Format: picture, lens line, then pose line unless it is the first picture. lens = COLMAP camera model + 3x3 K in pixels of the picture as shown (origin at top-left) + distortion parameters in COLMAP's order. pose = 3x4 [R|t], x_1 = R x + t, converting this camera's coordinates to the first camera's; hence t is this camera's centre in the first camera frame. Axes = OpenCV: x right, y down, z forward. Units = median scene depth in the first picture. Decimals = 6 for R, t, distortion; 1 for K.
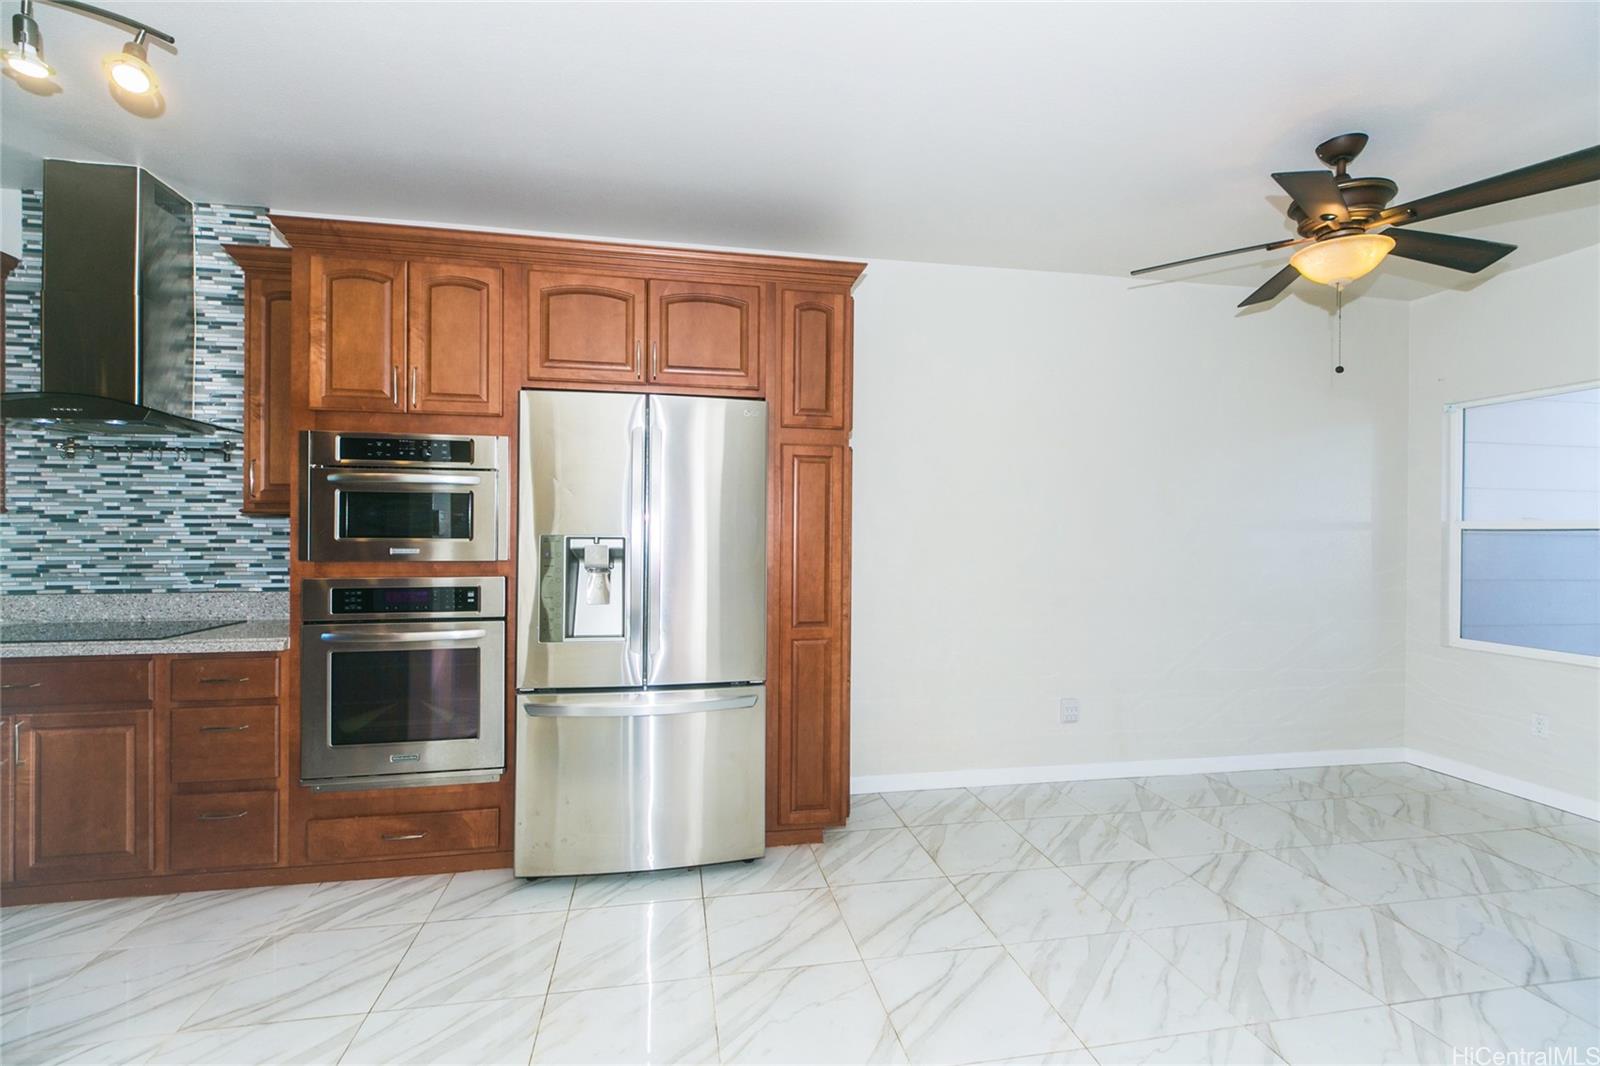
lens RADIAL K [[726.9, 0, 802.2], [0, 726.9, 535.9], [0, 0, 1]] dist [0.001657, -0.001861]
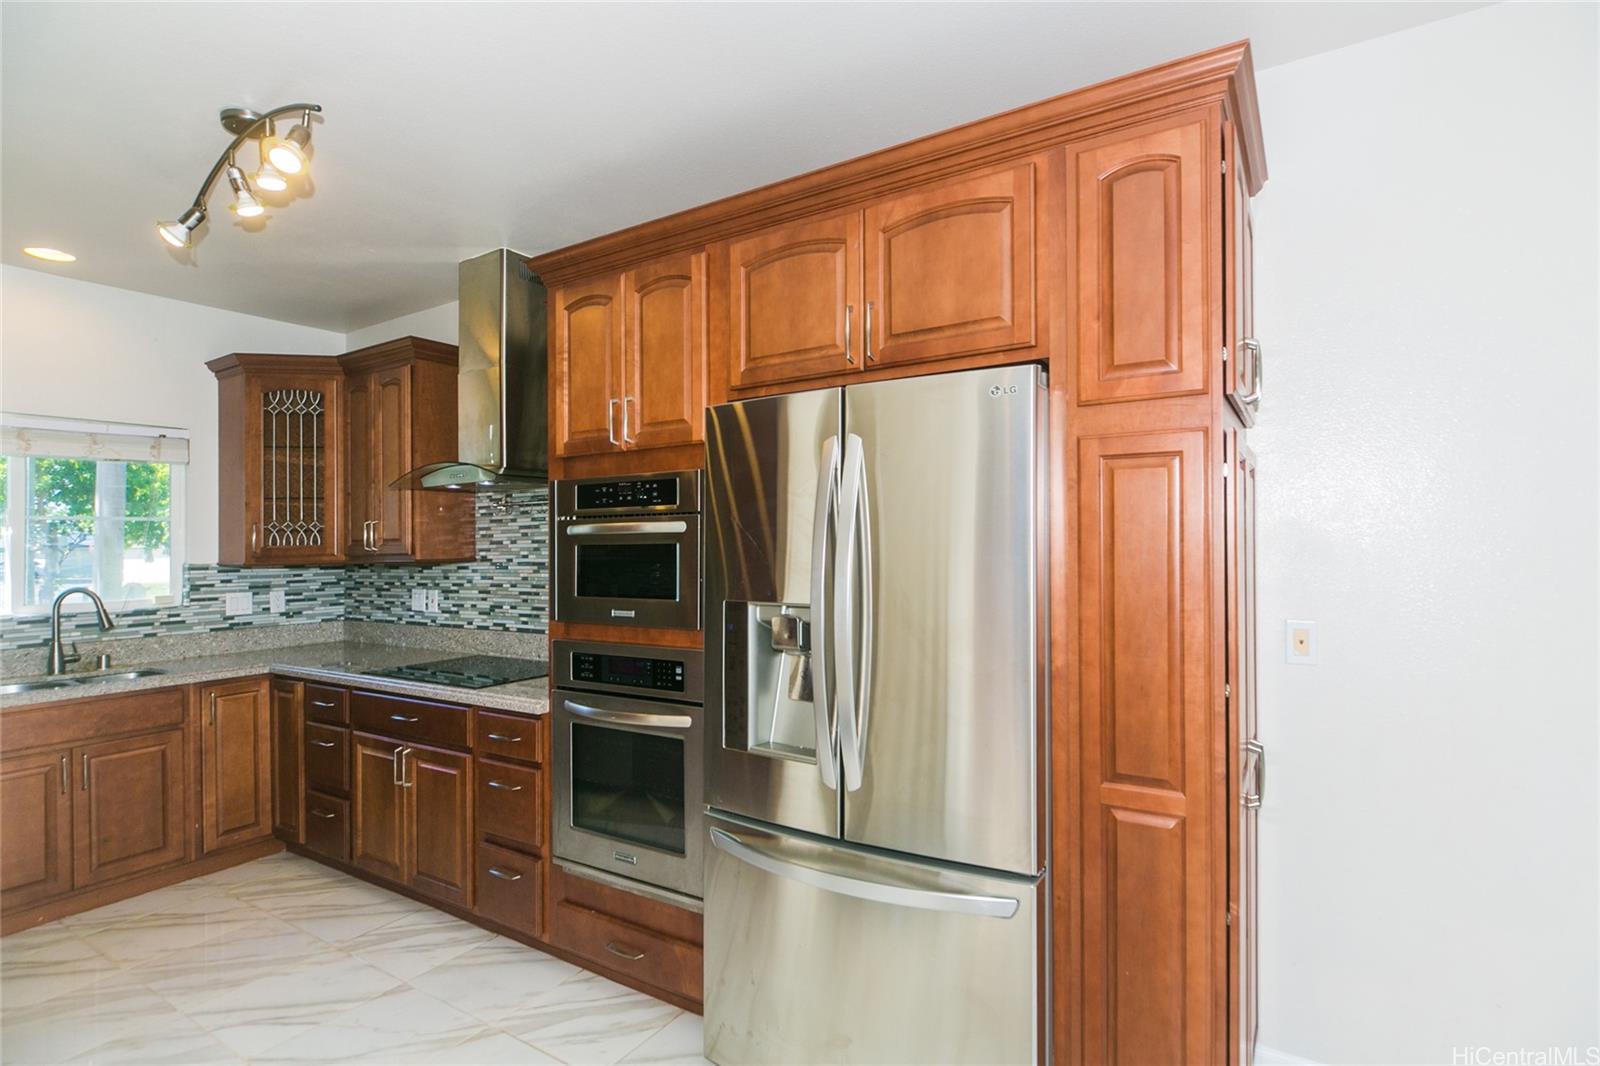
lens RADIAL K [[805.7, 0, 802.3], [0, 805.7, 532.0], [0, 0, 1]] dist [-0.000218, 0.000016]
pose [[0.718025, -0.025298, -0.695557, 0.240632], [0.021912, 0.999666, -0.013738, -0.052219], [0.695672, -0.005377, 0.718339, 0.427637]]
